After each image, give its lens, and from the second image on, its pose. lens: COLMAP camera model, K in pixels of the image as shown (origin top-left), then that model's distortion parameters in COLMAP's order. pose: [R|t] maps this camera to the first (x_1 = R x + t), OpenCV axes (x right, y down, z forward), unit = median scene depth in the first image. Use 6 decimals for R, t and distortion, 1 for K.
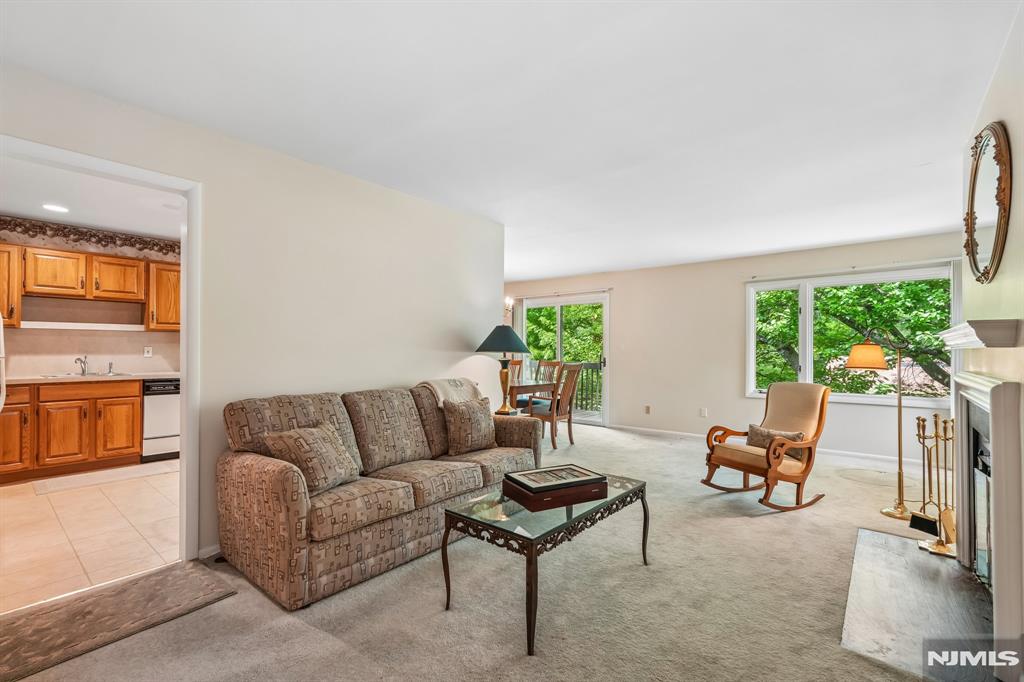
lens RADIAL K [[456.5, 0, 518.8], [0, 456.5, 342.5], [0, 0, 1]] dist [-0.000990, 0.000497]
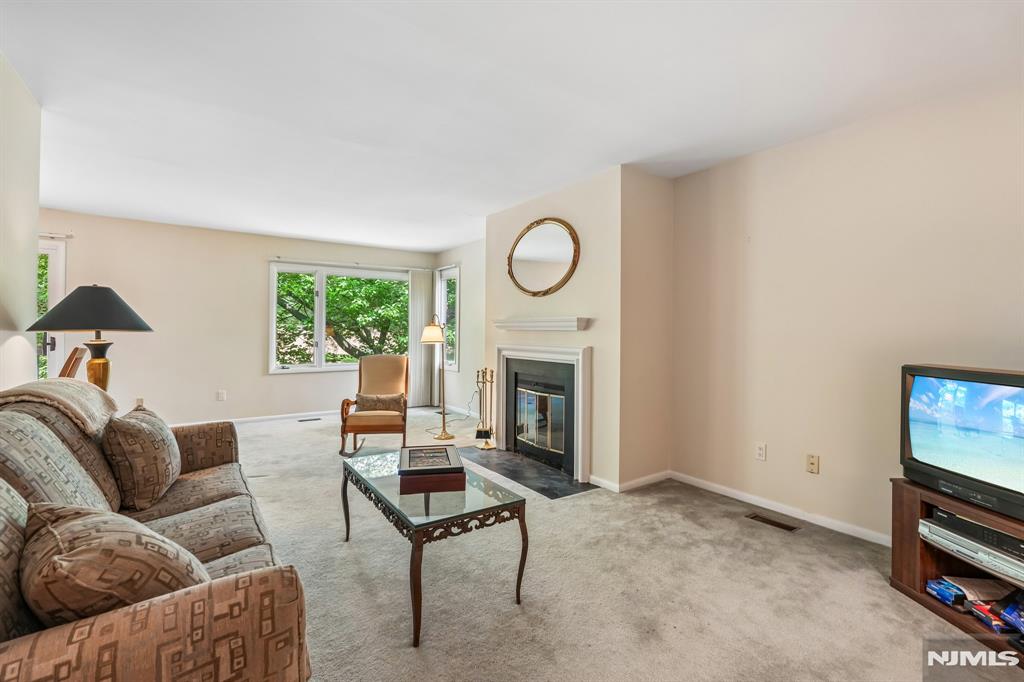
lens RADIAL K [[456.5, 0, 490.6], [0, 456.5, 327.3], [0, 0, 1]] dist [-0.000990, 0.000497]
pose [[0.282957, 0.005556, 0.959116, -0.952537], [-0.025678, 0.999669, 0.001785, 0.004910], [-0.958789, -0.025133, 0.283006, 0.679542]]
